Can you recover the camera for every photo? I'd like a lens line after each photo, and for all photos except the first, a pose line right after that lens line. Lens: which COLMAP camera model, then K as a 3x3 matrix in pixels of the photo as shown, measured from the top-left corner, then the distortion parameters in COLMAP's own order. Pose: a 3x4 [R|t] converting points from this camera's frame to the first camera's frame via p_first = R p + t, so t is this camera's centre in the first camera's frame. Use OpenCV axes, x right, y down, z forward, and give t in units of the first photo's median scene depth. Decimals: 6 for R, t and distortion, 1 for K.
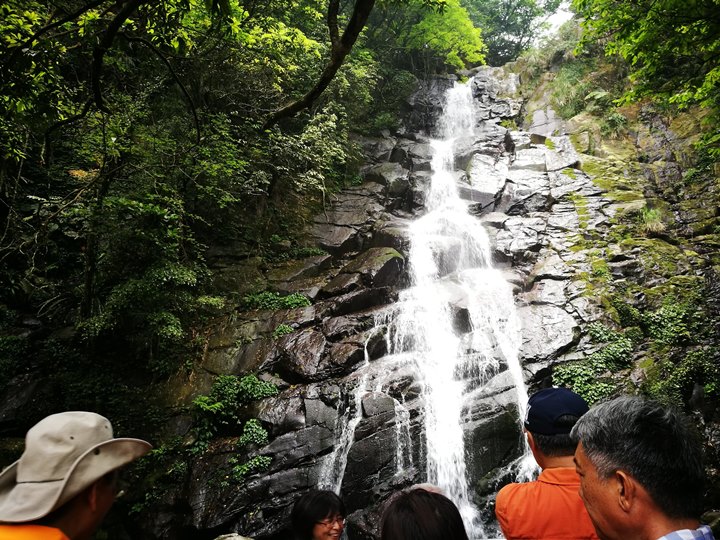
lens RADIAL K [[565.2, 0, 361.3], [0, 565.2, 270.2], [0, 0, 1]] dist [0.007677, 0.027625]
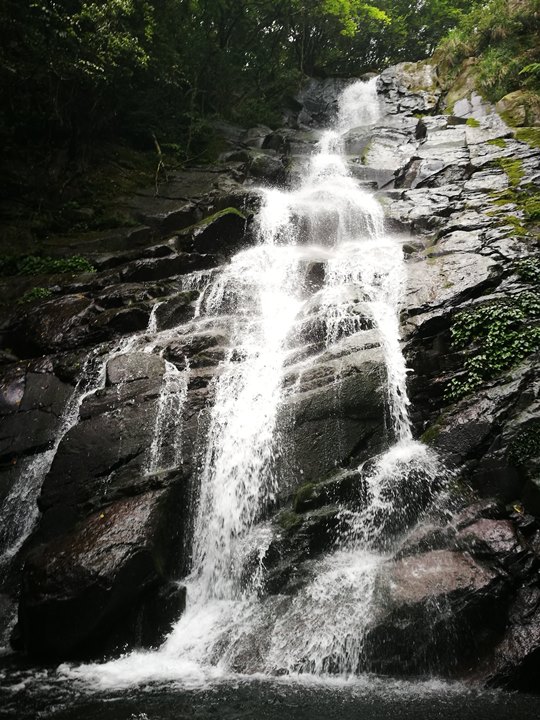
lens RADIAL K [[565.2, 0, 268.2], [0, 565.2, 360.3], [0, 0, 1]] dist [0.007677, 0.027625]
pose [[0.996074, -0.033382, -0.081990, 0.141193], [0.028955, 0.998088, -0.054611, 0.176381], [0.083656, 0.052023, 0.995136, 0.291855]]
